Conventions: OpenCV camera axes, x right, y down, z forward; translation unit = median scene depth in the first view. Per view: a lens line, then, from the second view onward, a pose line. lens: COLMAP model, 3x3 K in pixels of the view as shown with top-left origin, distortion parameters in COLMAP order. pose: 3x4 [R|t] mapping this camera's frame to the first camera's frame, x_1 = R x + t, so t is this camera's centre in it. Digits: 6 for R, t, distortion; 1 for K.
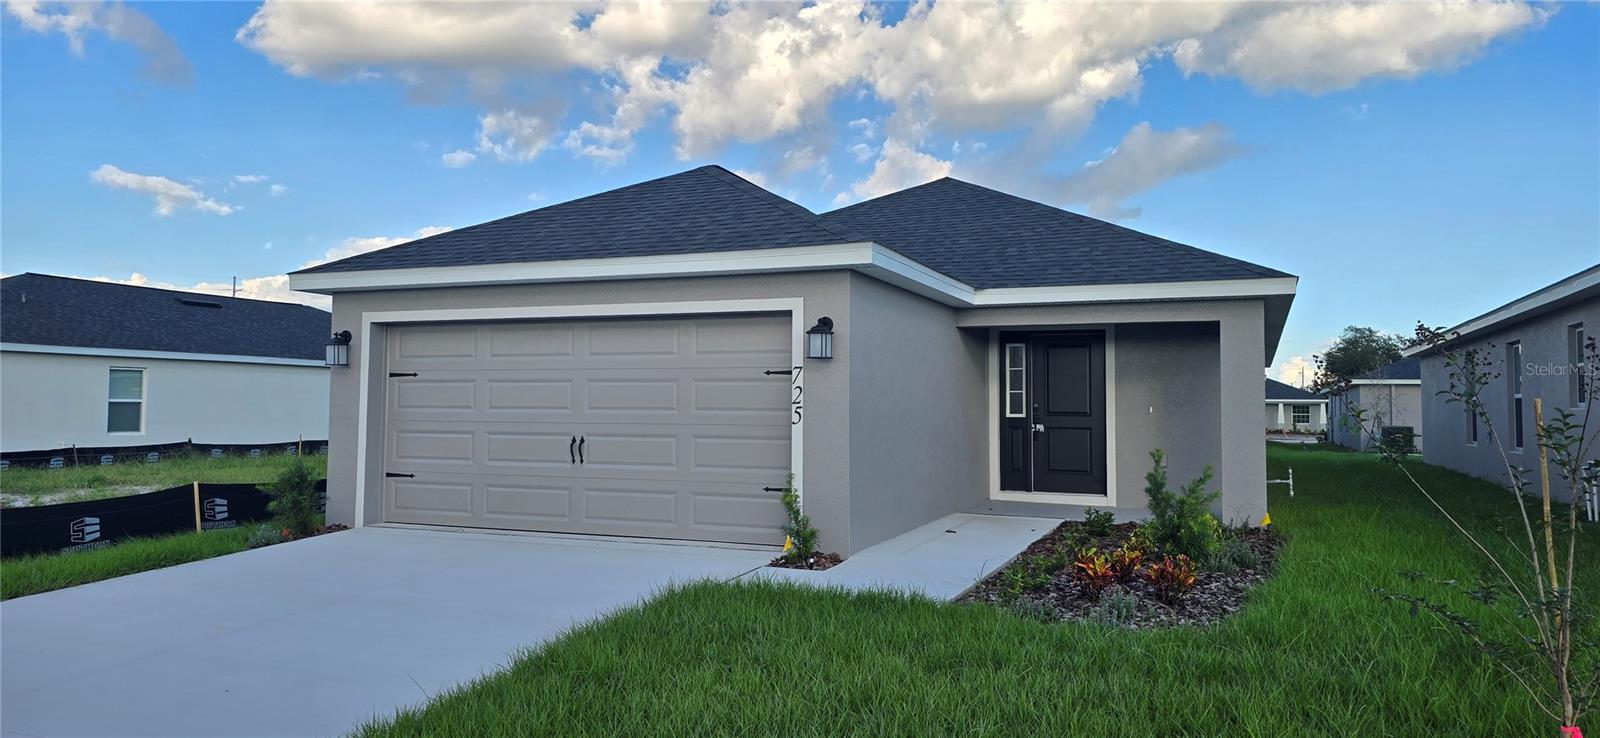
lens RADIAL K [[1047.2, 0, 800.0], [0, 1047.2, 344.8], [0, 0, 1]] dist [0.089509, -0.098002]
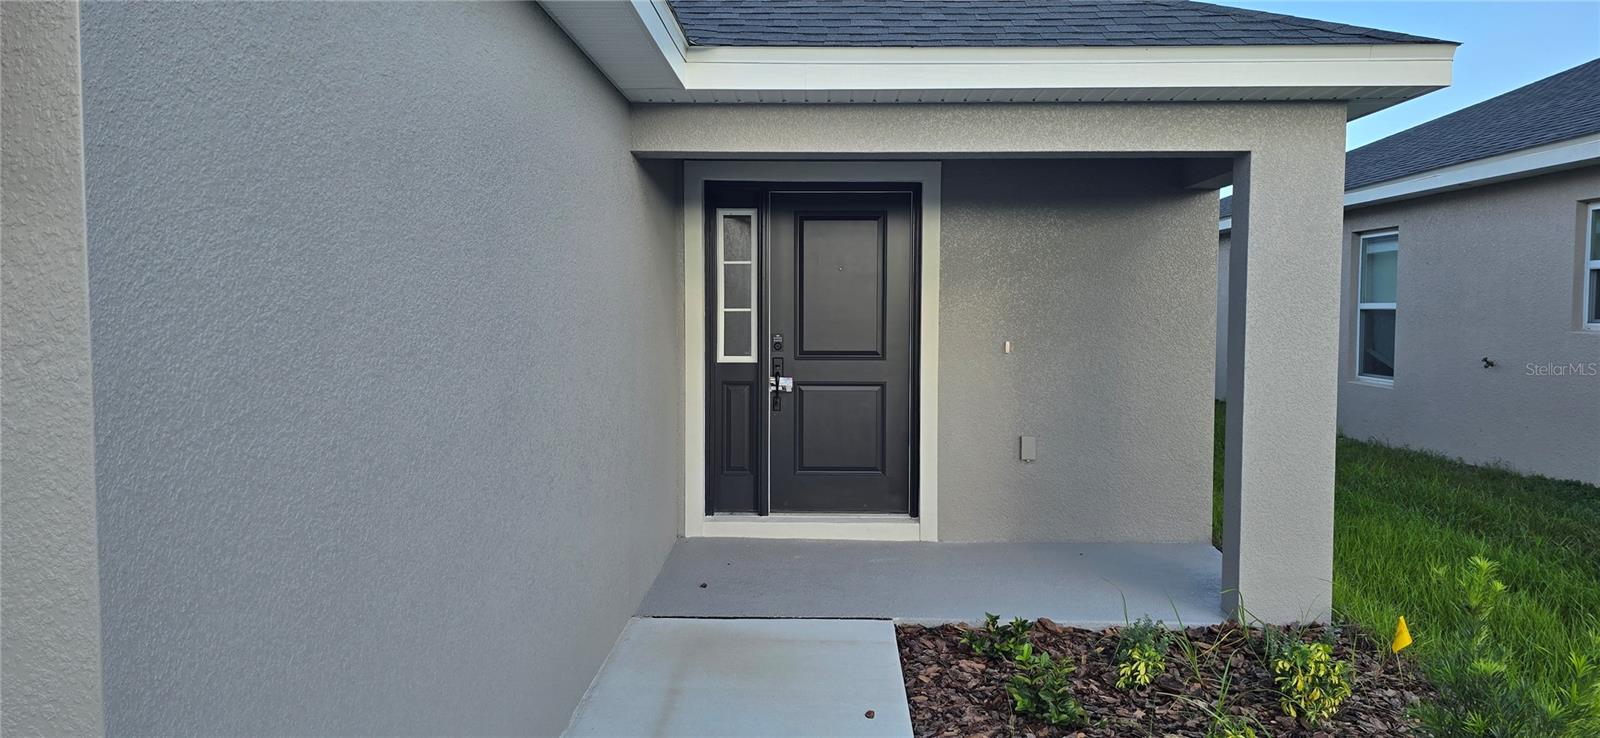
lens RADIAL K [[1047.2, 0, 800.0], [0, 1047.2, 344.8], [0, 0, 1]] dist [0.089509, -0.098002]
pose [[0.928016, -0.021727, 0.371907, 0.057327], [-0.015010, 0.995307, 0.095601, 0.015252], [-0.372239, -0.094302, 0.923334, 0.580319]]
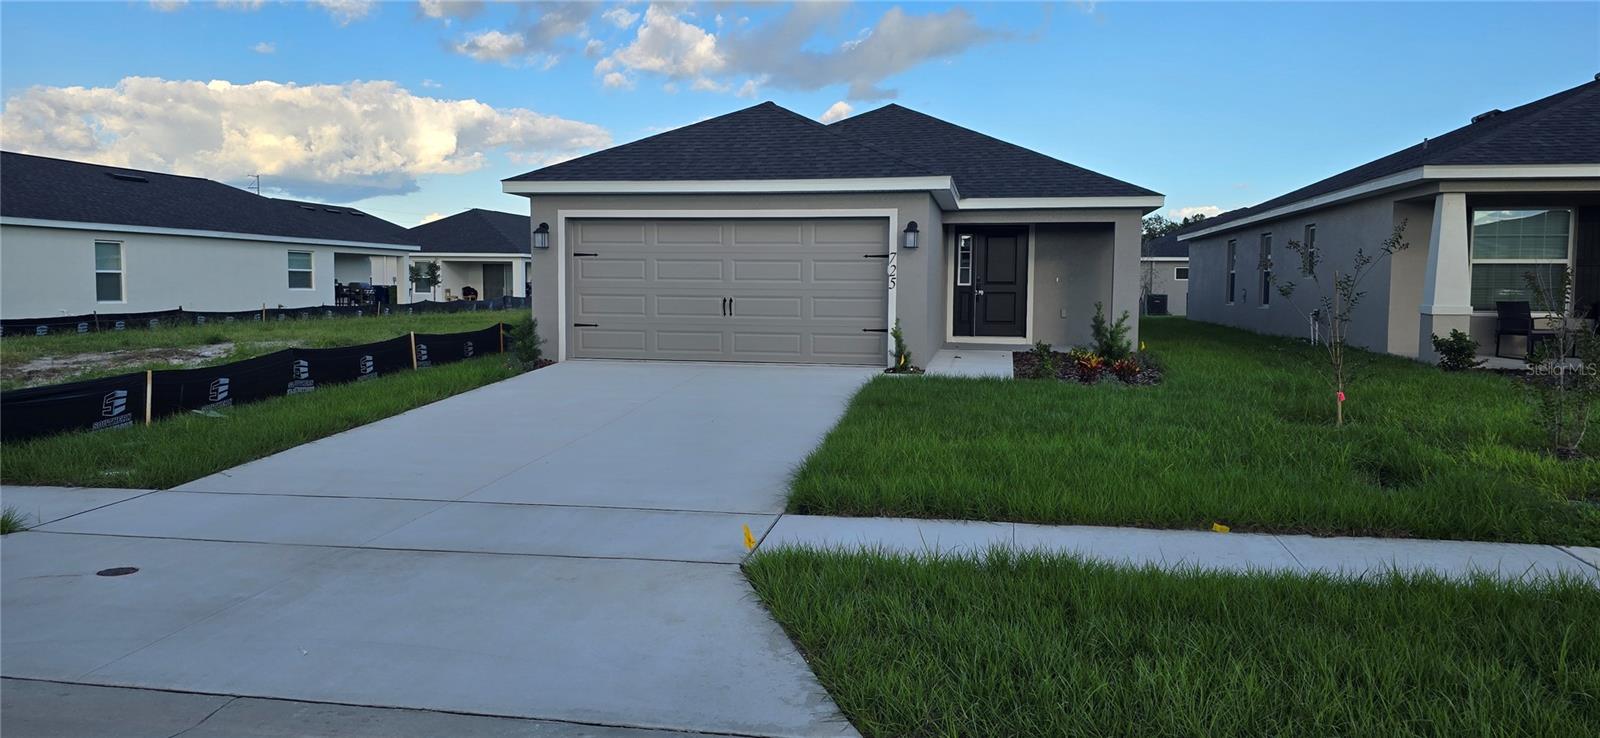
lens RADIAL K [[1047.2, 0, 800.0], [0, 1047.2, 344.8], [0, 0, 1]] dist [0.089509, -0.098002]
pose [[0.976883, -0.013364, 0.213356, -0.341867], [-0.012118, 0.992977, 0.117683, -0.018294], [-0.213430, -0.117548, 0.969861, -0.377551]]
